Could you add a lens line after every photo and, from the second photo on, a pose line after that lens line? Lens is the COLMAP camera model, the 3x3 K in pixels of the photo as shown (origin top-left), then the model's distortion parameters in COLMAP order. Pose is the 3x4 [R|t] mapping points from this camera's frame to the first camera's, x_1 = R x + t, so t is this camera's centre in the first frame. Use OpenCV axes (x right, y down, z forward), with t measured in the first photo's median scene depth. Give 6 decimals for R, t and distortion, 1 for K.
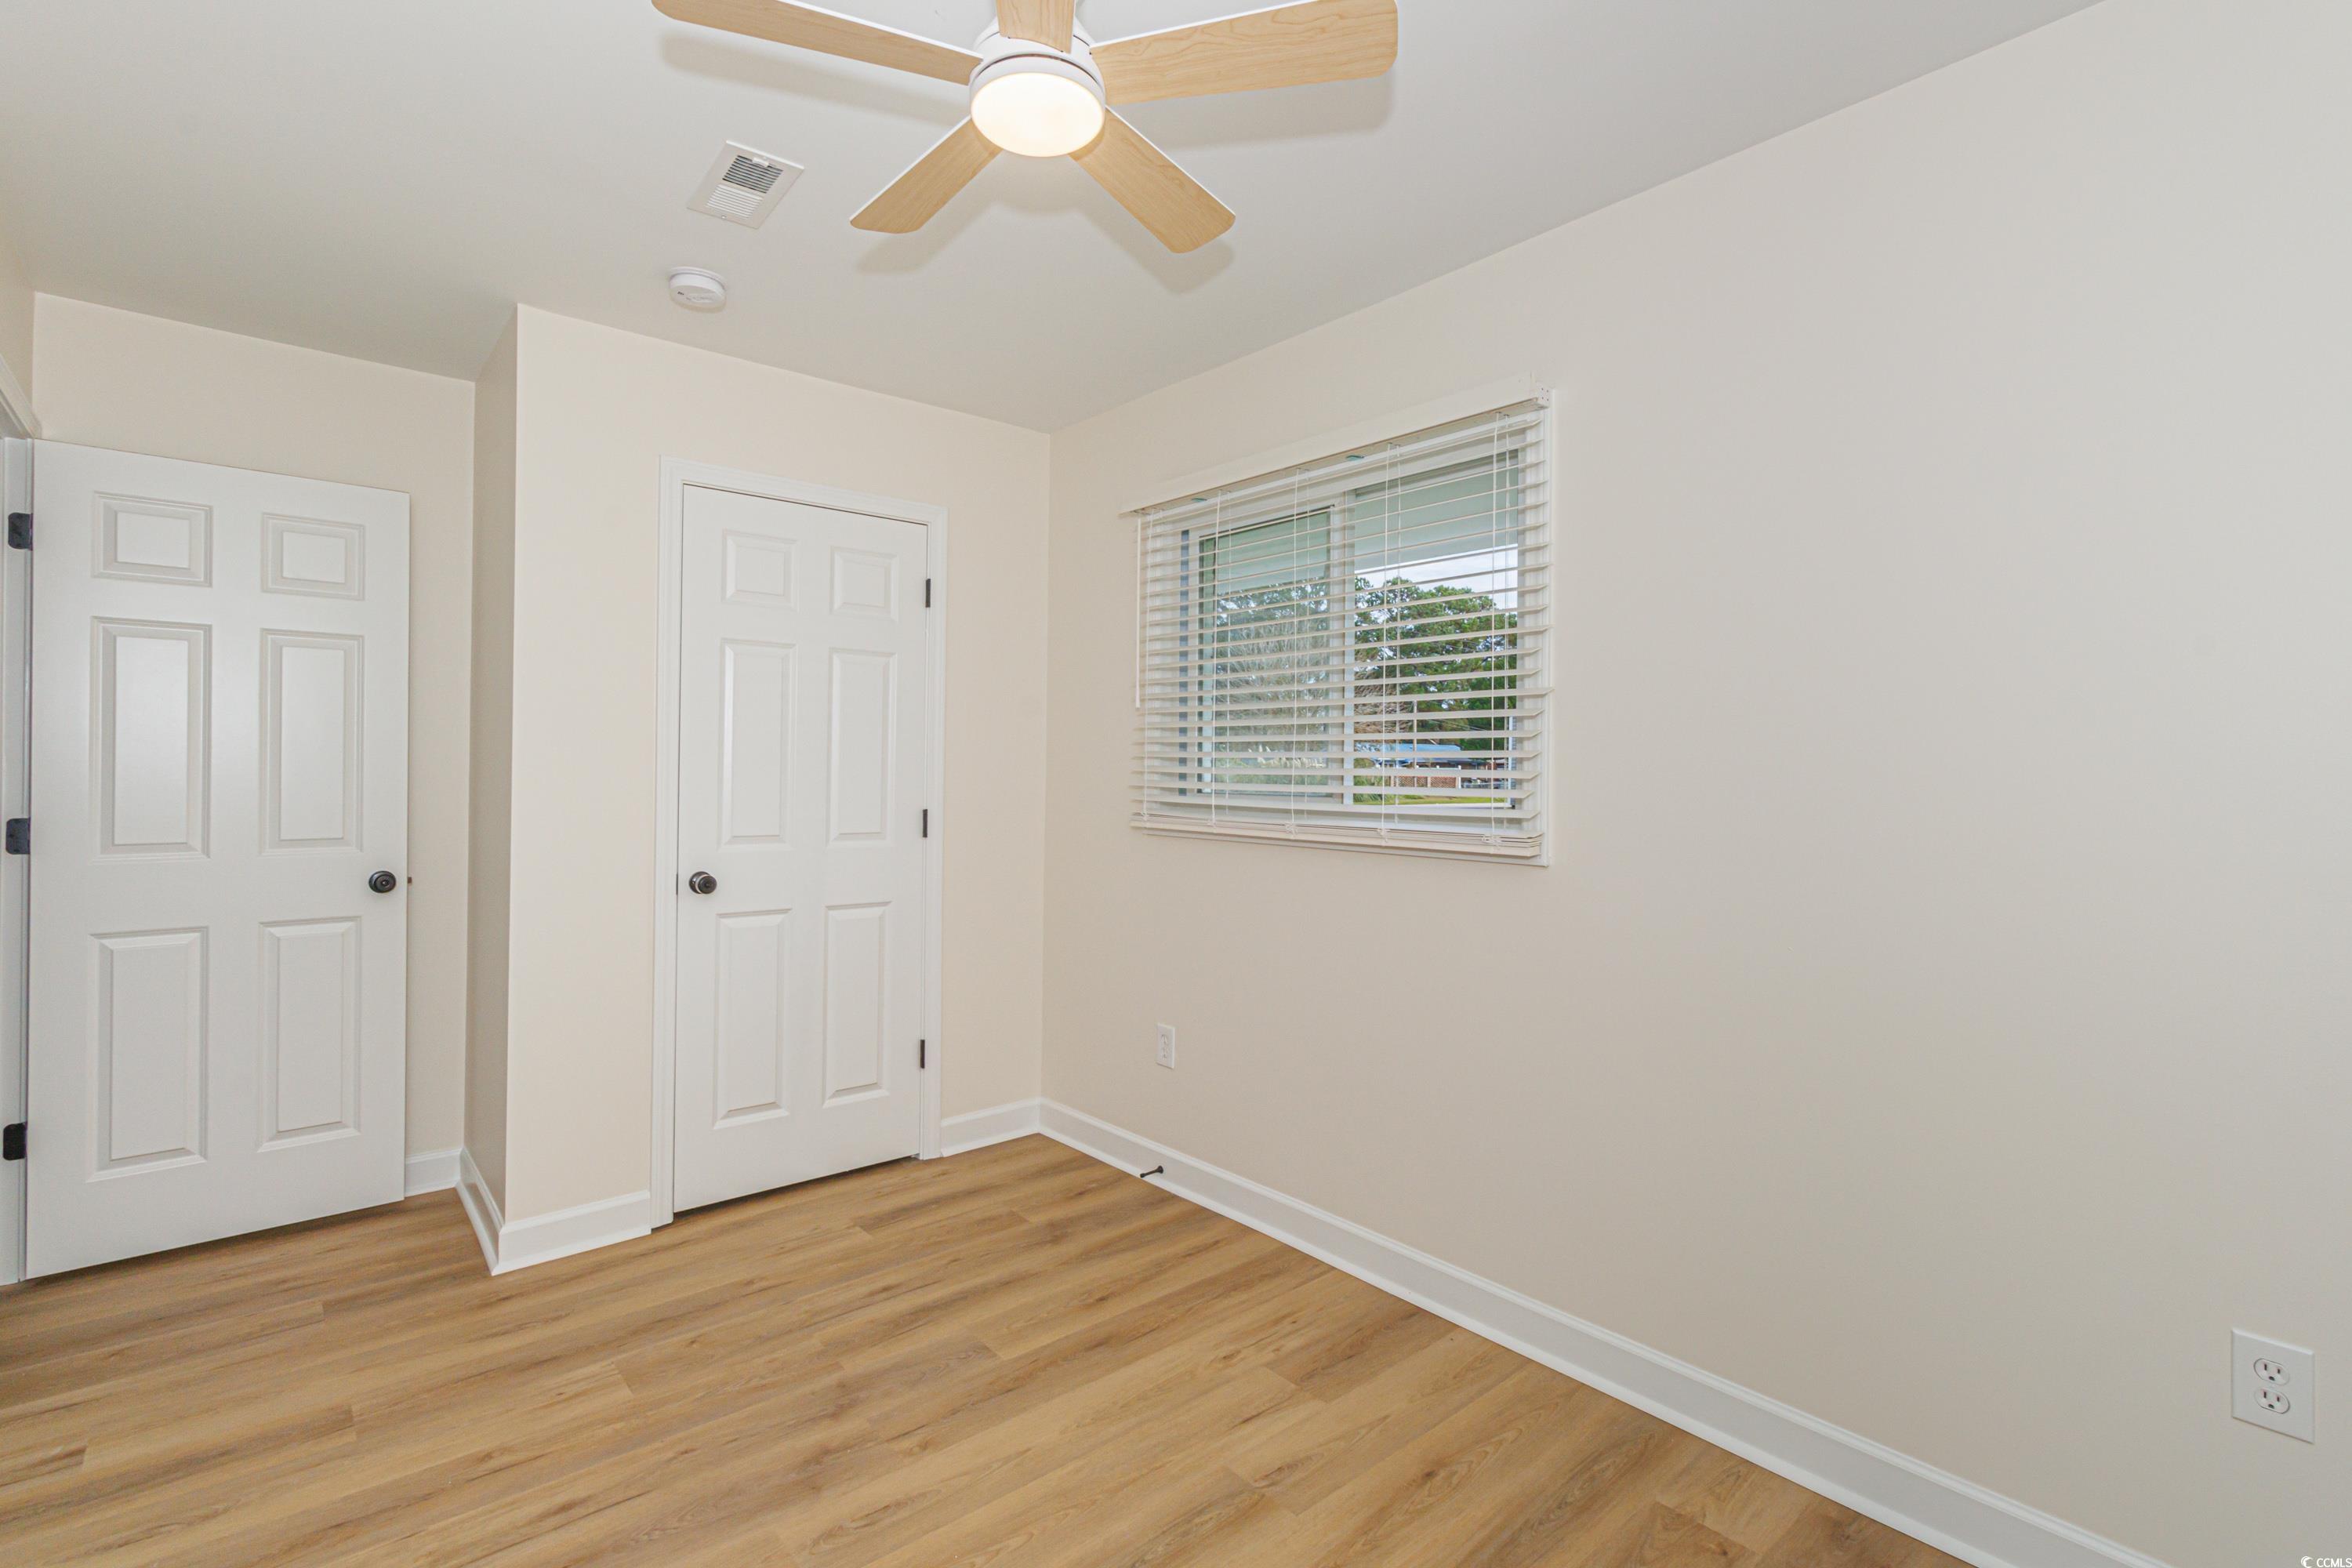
lens RADIAL K [[1101.6, 0, 1173.0], [0, 1101.6, 768.2], [0, 0, 1]] dist [-0.000876, 0.000004]
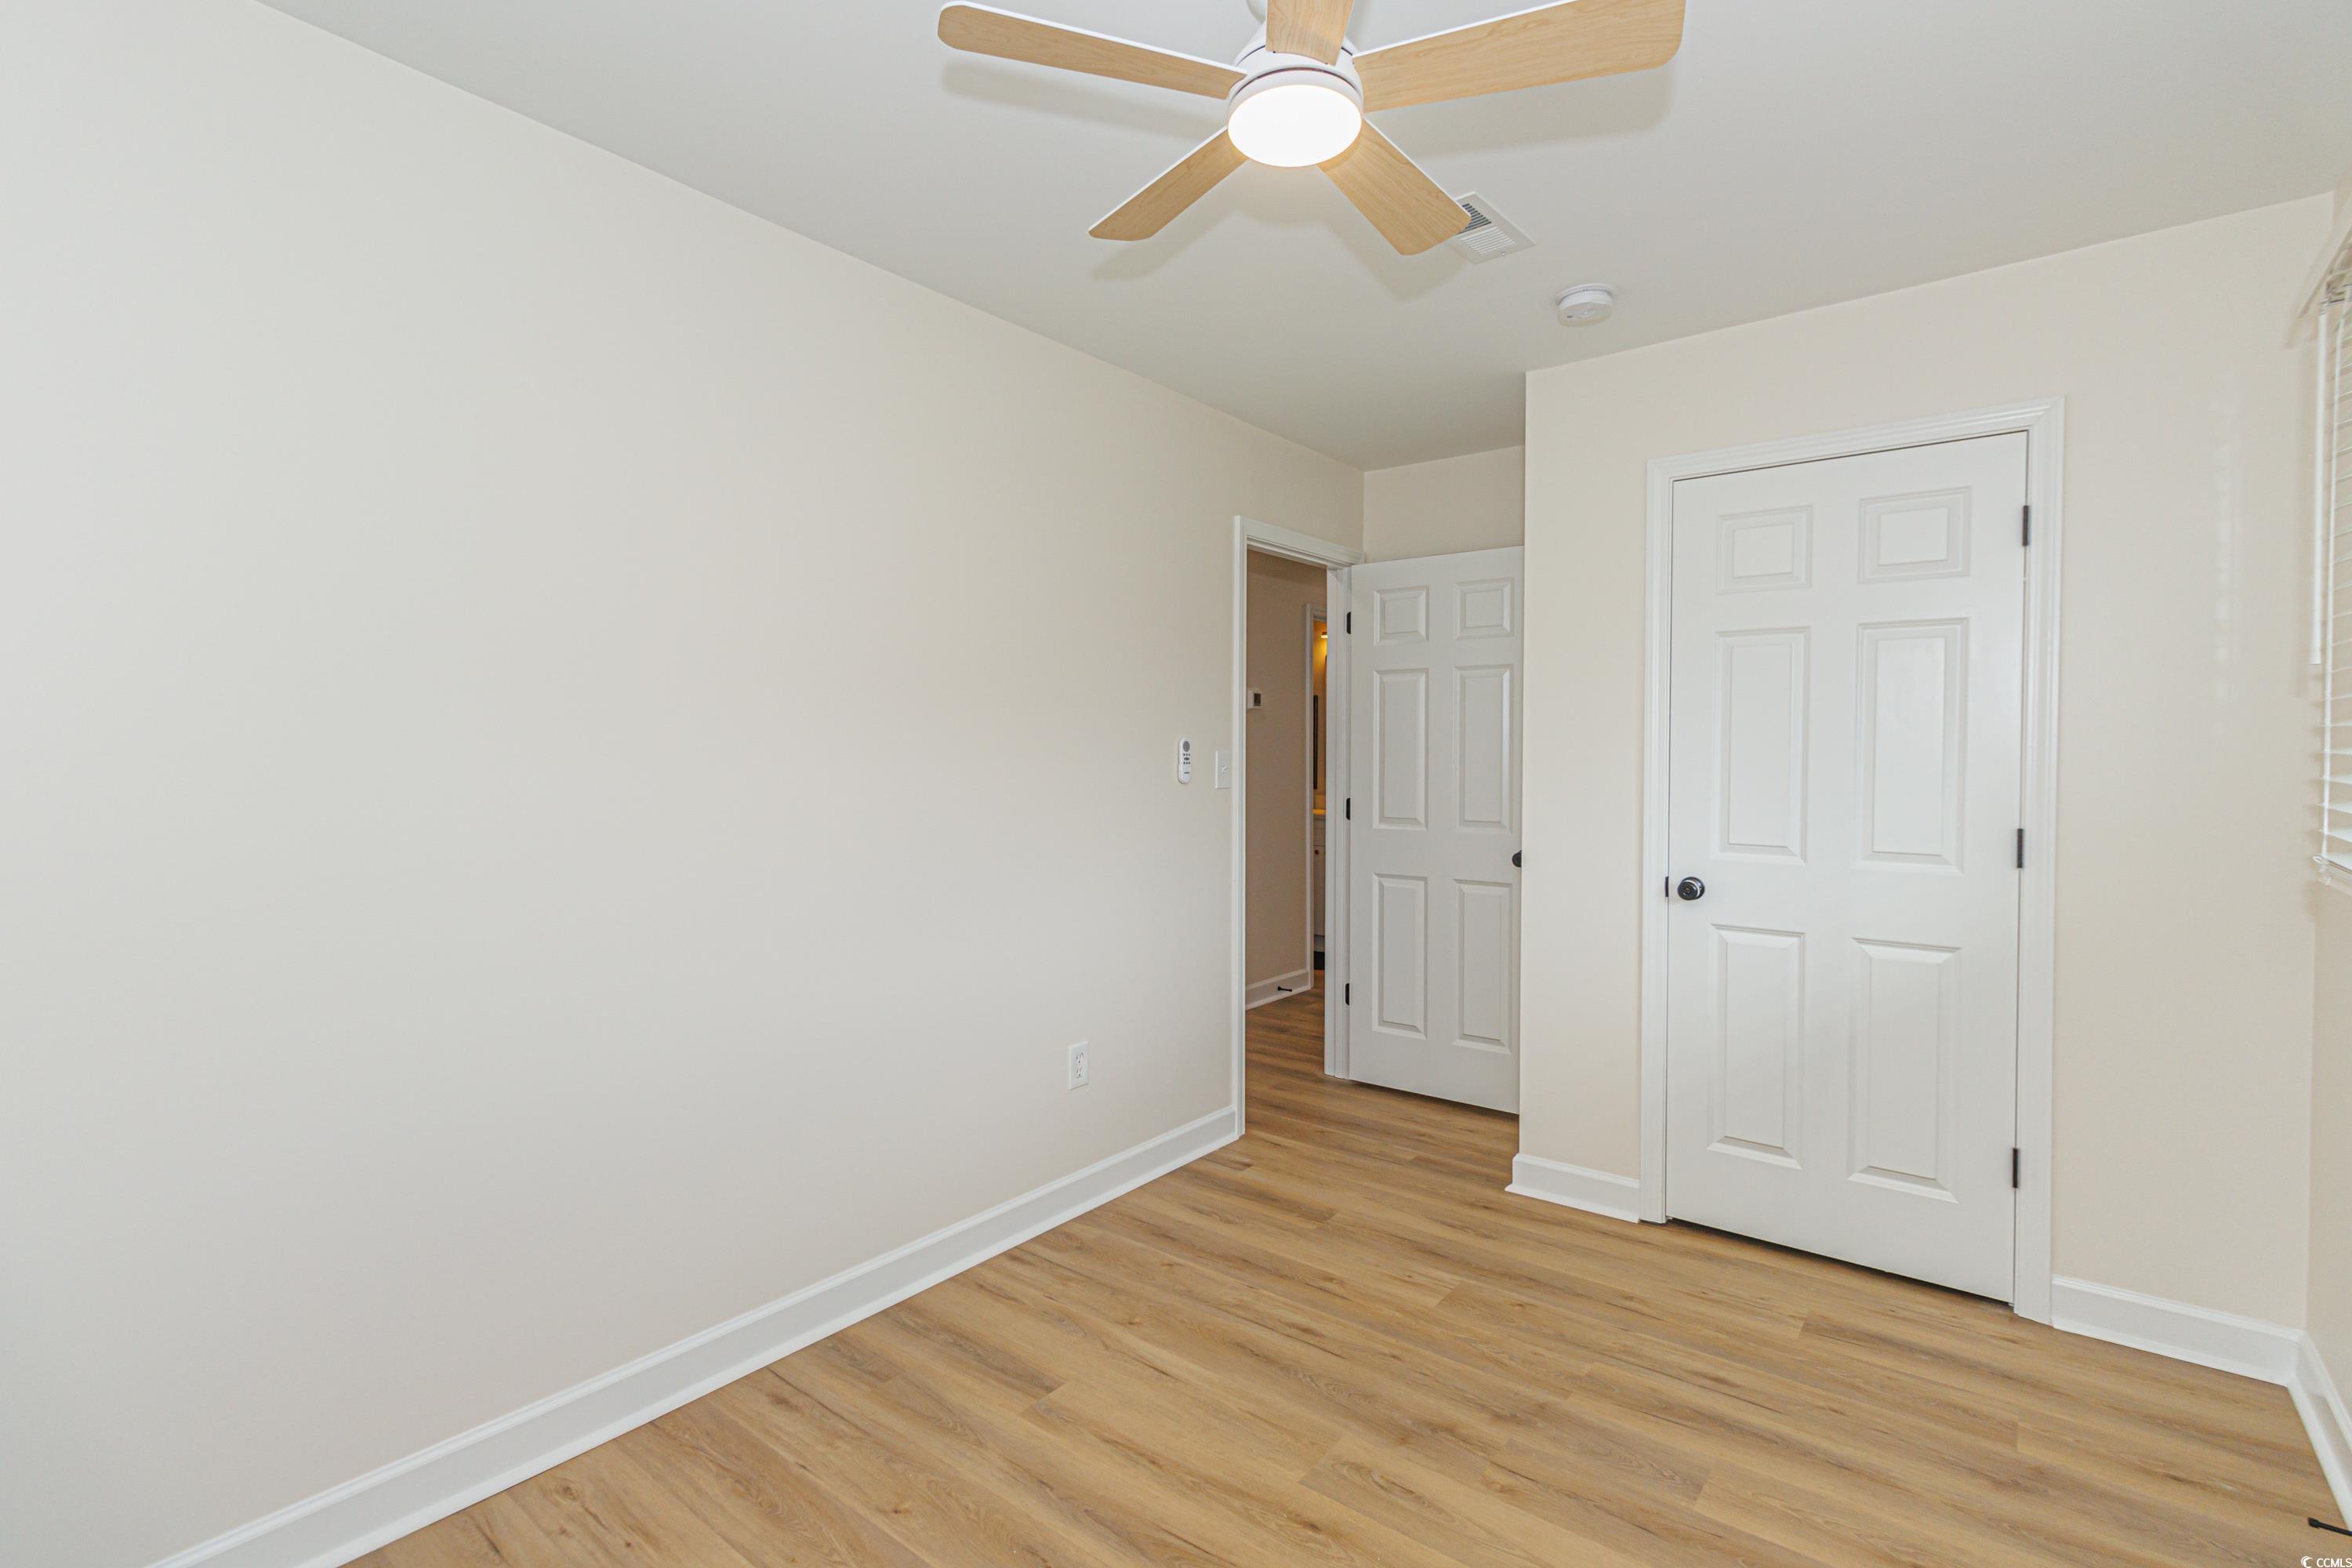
lens RADIAL K [[1124.2, 0, 1170.9], [0, 1124.2, 768.6], [0, 0, 1]] dist [0.000153, -0.000025]
pose [[0.163222, 0.007441, -0.986561, 0.551992], [0.001581, 0.999968, 0.007804, -0.011599], [0.986588, -0.002833, 0.163205, 0.454853]]
